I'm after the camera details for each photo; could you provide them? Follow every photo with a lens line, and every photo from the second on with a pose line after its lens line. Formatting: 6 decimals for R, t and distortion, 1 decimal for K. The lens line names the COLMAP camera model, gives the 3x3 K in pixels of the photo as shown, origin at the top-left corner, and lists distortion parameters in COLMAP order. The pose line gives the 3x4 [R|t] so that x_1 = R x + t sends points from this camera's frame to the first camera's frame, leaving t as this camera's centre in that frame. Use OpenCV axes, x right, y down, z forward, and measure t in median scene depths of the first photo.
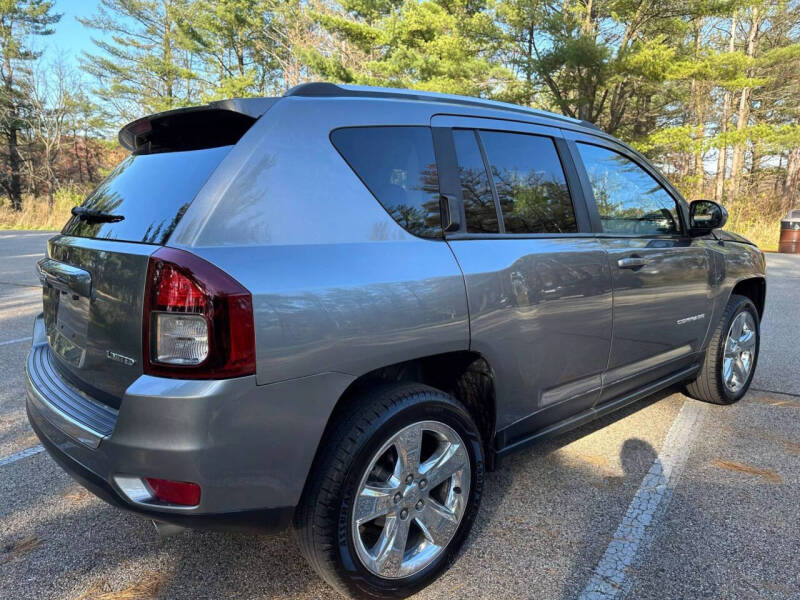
lens RADIAL K [[577.2, 0, 400.0], [0, 577.2, 300.0], [0, 0, 1]] dist [0.007472, 0.004551]
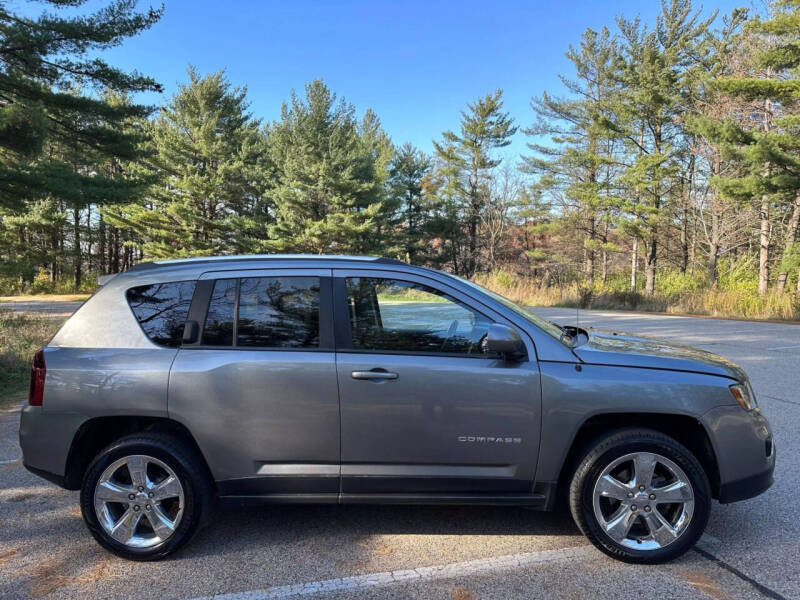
lens RADIAL K [[581.6, 0, 403.7], [0, 581.6, 286.2], [0, 0, 1]] dist [0.069666, -0.099366]
pose [[0.715479, 0.000506, -0.698634, 0.125035], [-0.101338, 0.989499, -0.103065, -0.012503], [0.691245, 0.144539, 0.708017, 0.015660]]
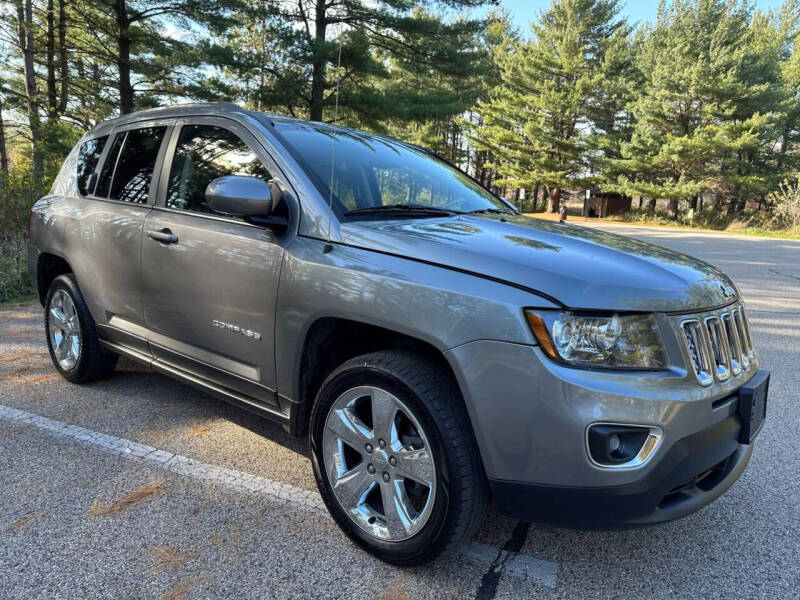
lens RADIAL K [[581.6, 0, 403.7], [0, 581.6, 286.2], [0, 0, 1]] dist [0.069666, -0.099366]
pose [[0.119219, 0.142099, -0.982647, 0.147289], [-0.197819, 0.973262, 0.116741, -0.018151], [0.972962, 0.180468, 0.144141, 0.125199]]
